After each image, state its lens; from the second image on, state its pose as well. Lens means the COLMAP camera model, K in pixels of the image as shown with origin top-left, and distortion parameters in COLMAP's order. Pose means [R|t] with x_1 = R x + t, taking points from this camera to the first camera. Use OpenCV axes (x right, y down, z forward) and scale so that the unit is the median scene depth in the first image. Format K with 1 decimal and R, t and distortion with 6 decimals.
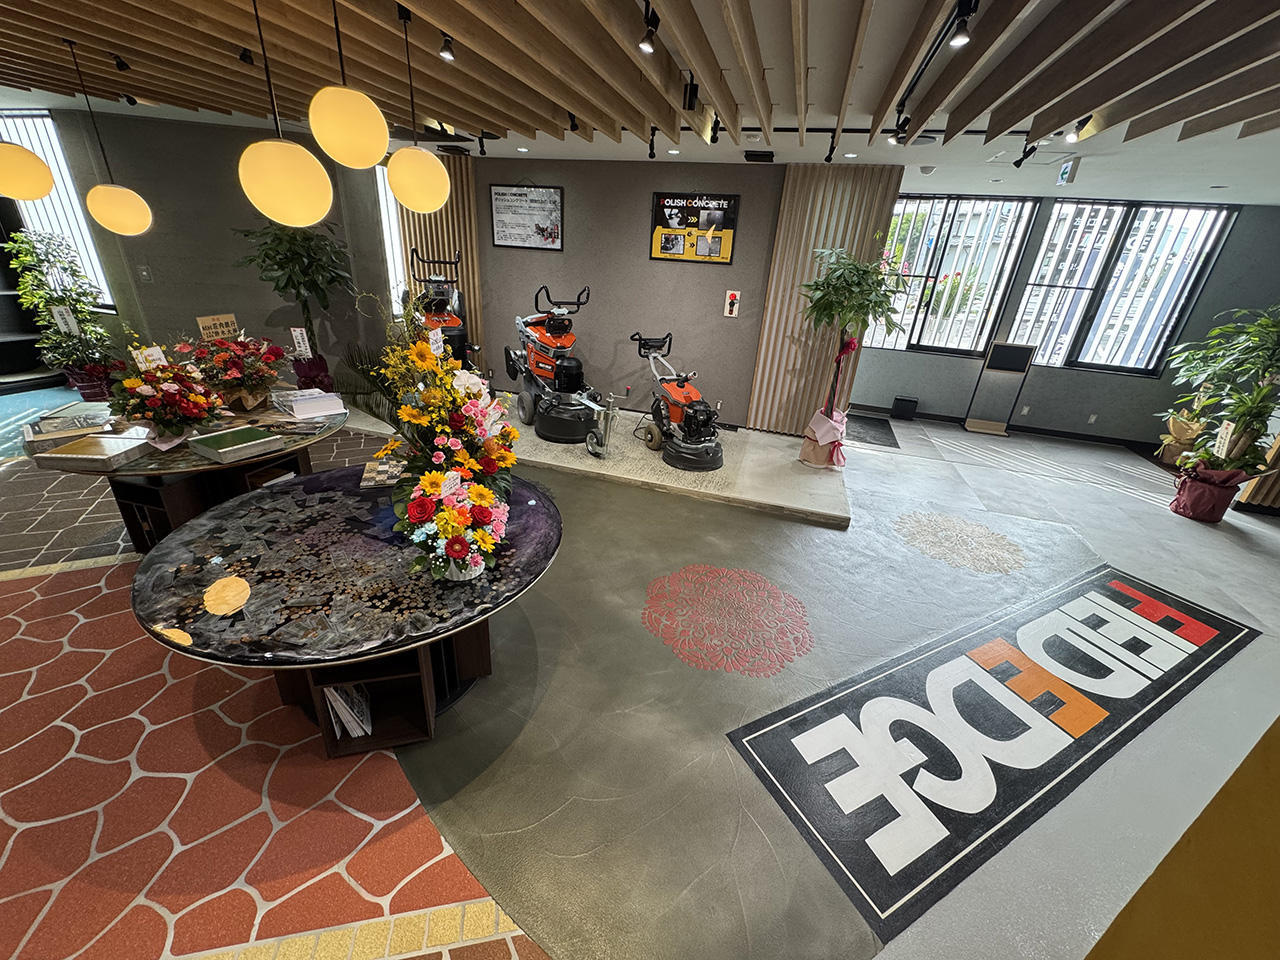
lens RADIAL K [[514.4, 0, 640.3], [0, 514.4, 475.0], [0, 0, 1]] dist [-0.006429, -0.000489]
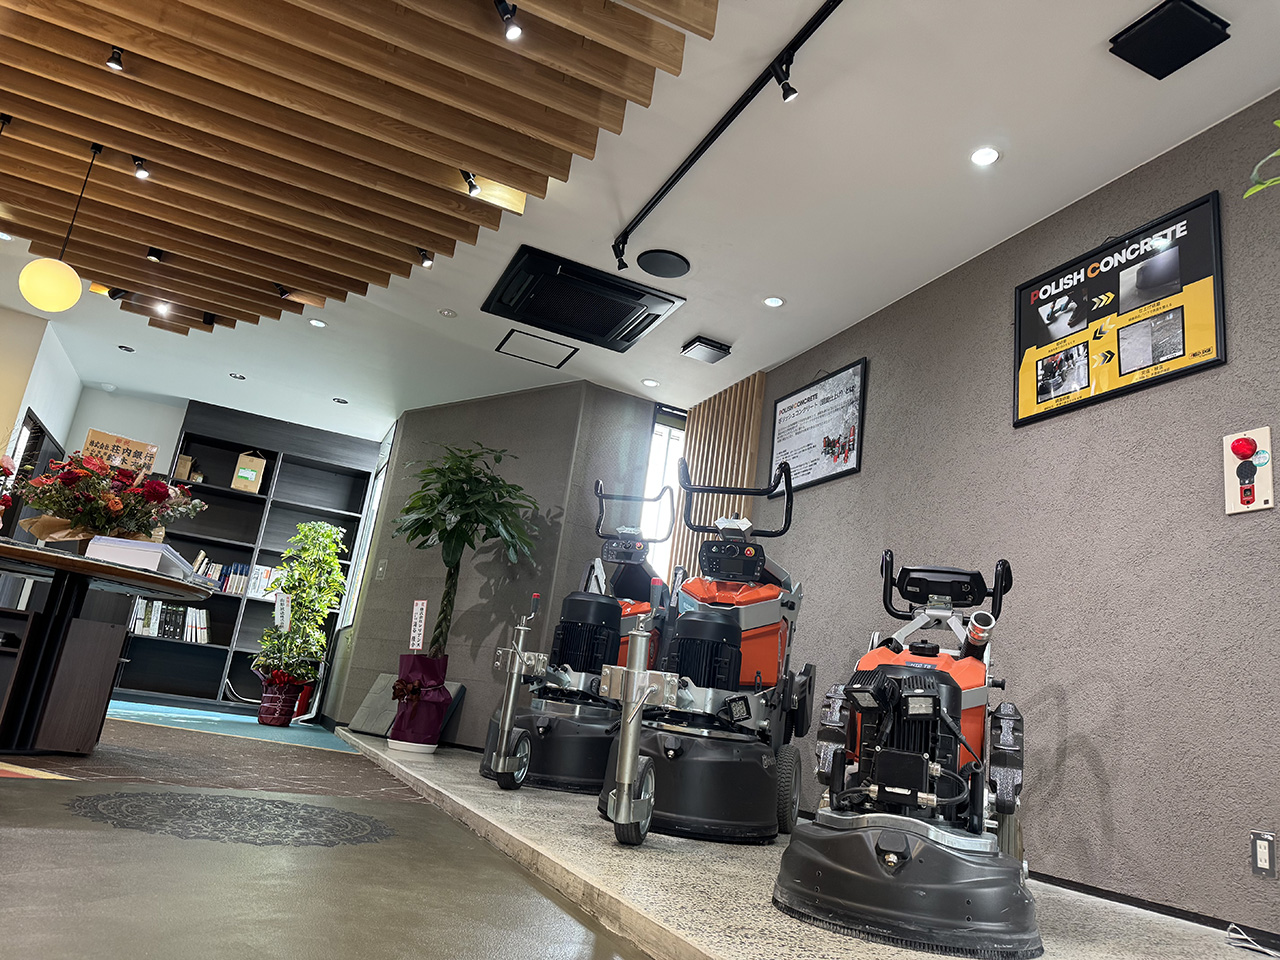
lens RADIAL K [[896.7, 0, 638.8], [0, 896.7, 484.6], [0, 0, 1]] dist [-0.004214, -0.005368]
pose [[0.661281, -0.166033, -0.731533, 0.326037], [-0.388140, 0.758772, -0.523080, 0.074190], [0.641915, 0.629840, 0.437317, 0.571758]]
